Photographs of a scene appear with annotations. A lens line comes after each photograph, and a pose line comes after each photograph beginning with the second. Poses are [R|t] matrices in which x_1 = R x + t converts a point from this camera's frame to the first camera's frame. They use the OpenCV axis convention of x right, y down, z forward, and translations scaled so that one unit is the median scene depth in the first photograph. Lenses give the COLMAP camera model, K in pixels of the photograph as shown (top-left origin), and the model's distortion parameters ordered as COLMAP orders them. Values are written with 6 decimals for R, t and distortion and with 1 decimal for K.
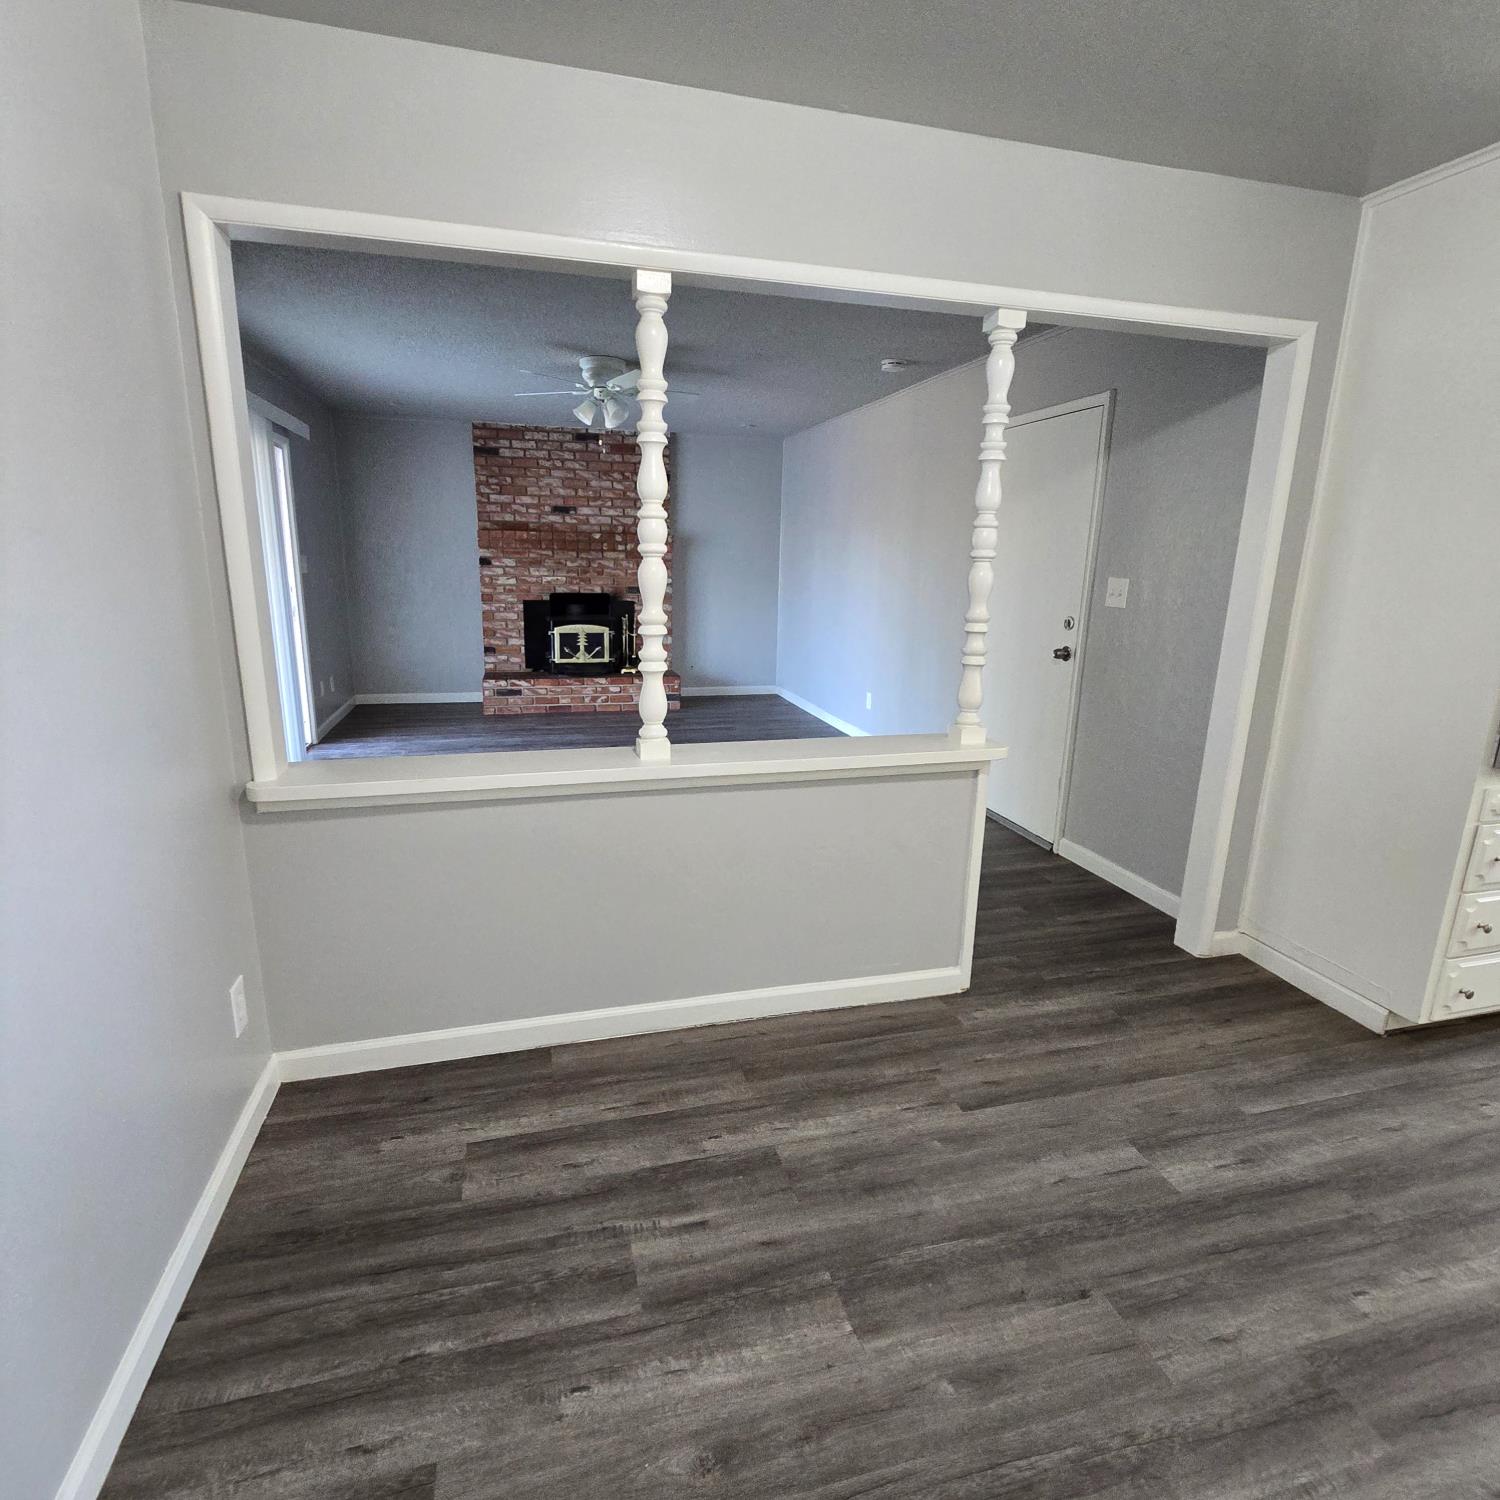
lens RADIAL K [[835.5, 0, 742.1], [0, 835.5, 750.8], [0, 0, 1]] dist [-0.001643, -0.000079]
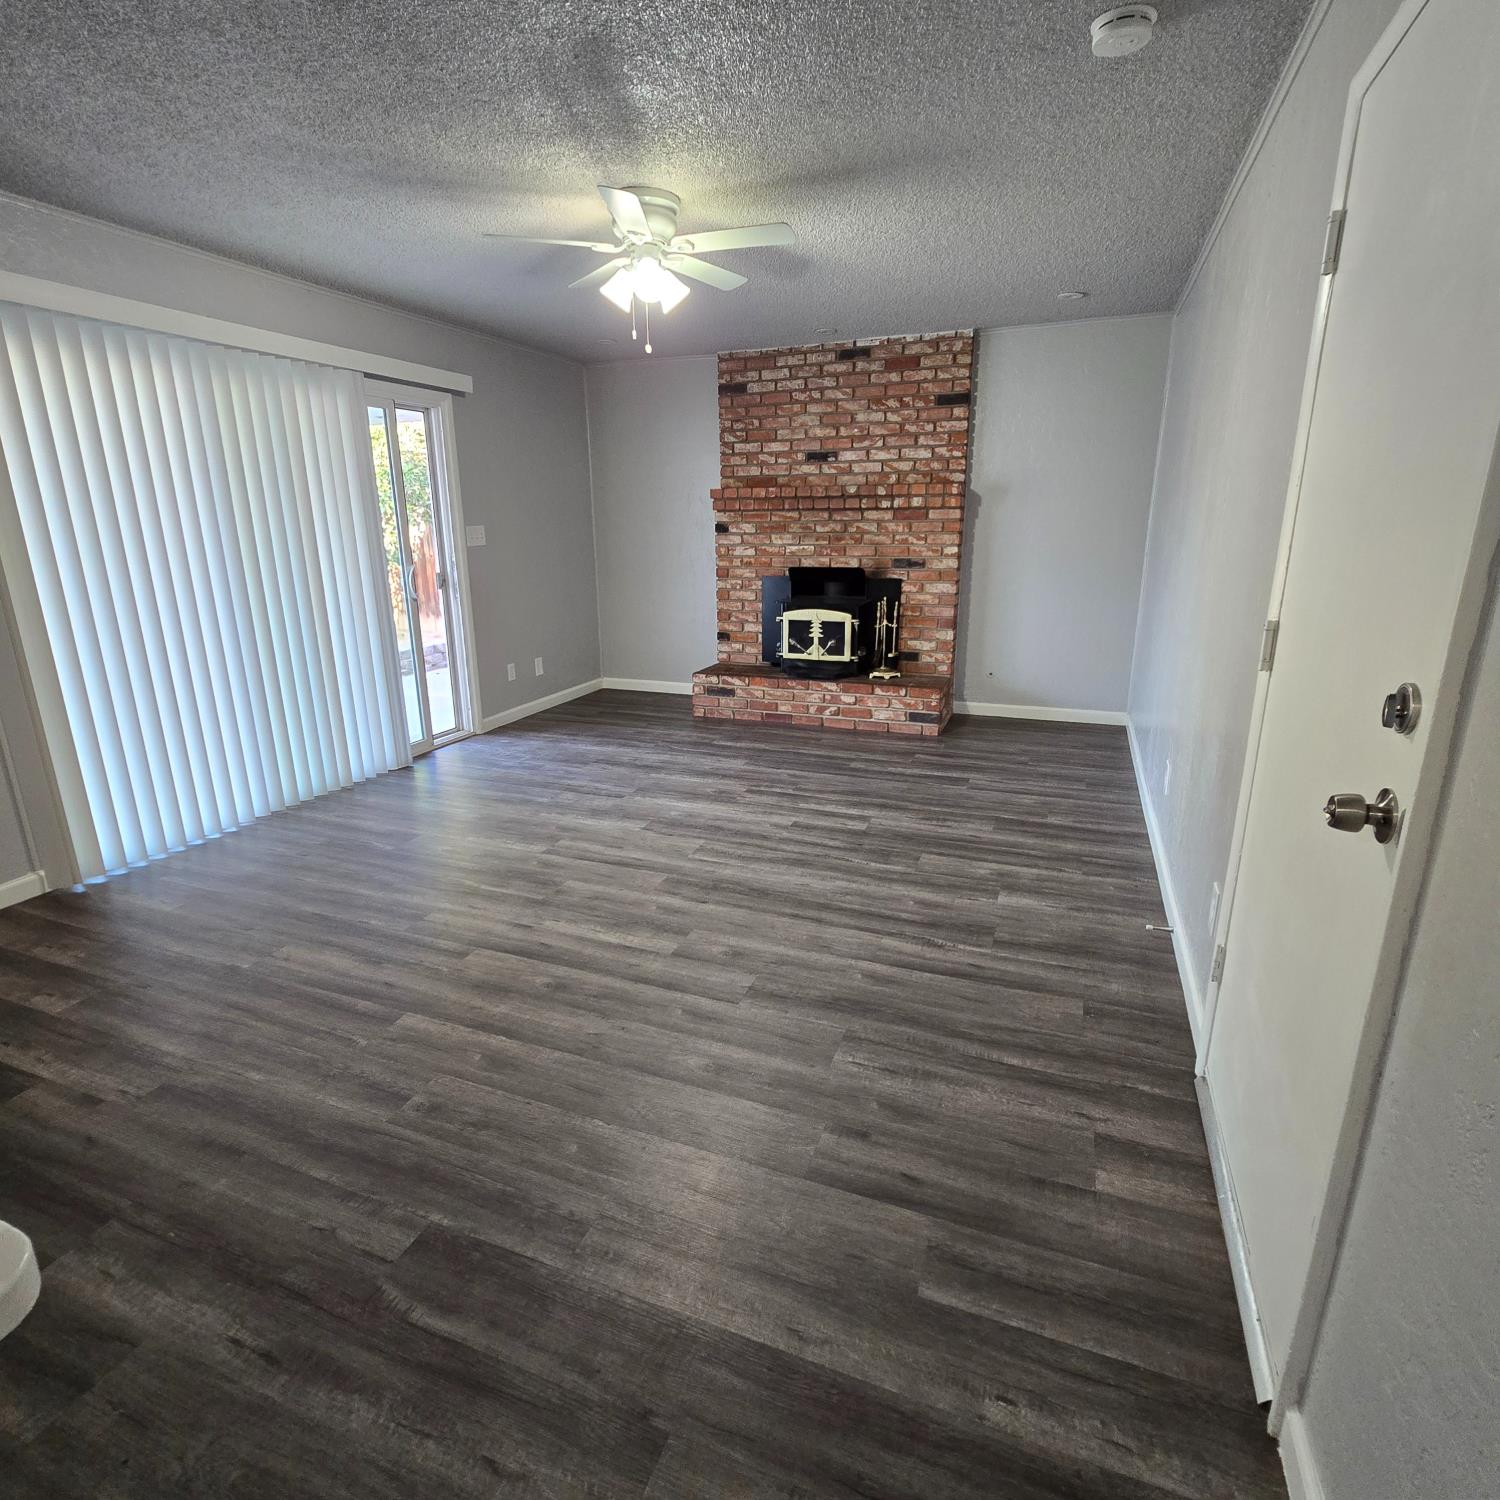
lens RADIAL K [[835.5, 0, 742.1], [0, 835.5, 750.8], [0, 0, 1]] dist [-0.001643, -0.000079]
pose [[0.794596, 0.135318, -0.591866, 0.215921], [-0.112618, 0.990779, 0.075328, -0.073675], [0.596602, 0.006799, 0.802509, 0.353852]]
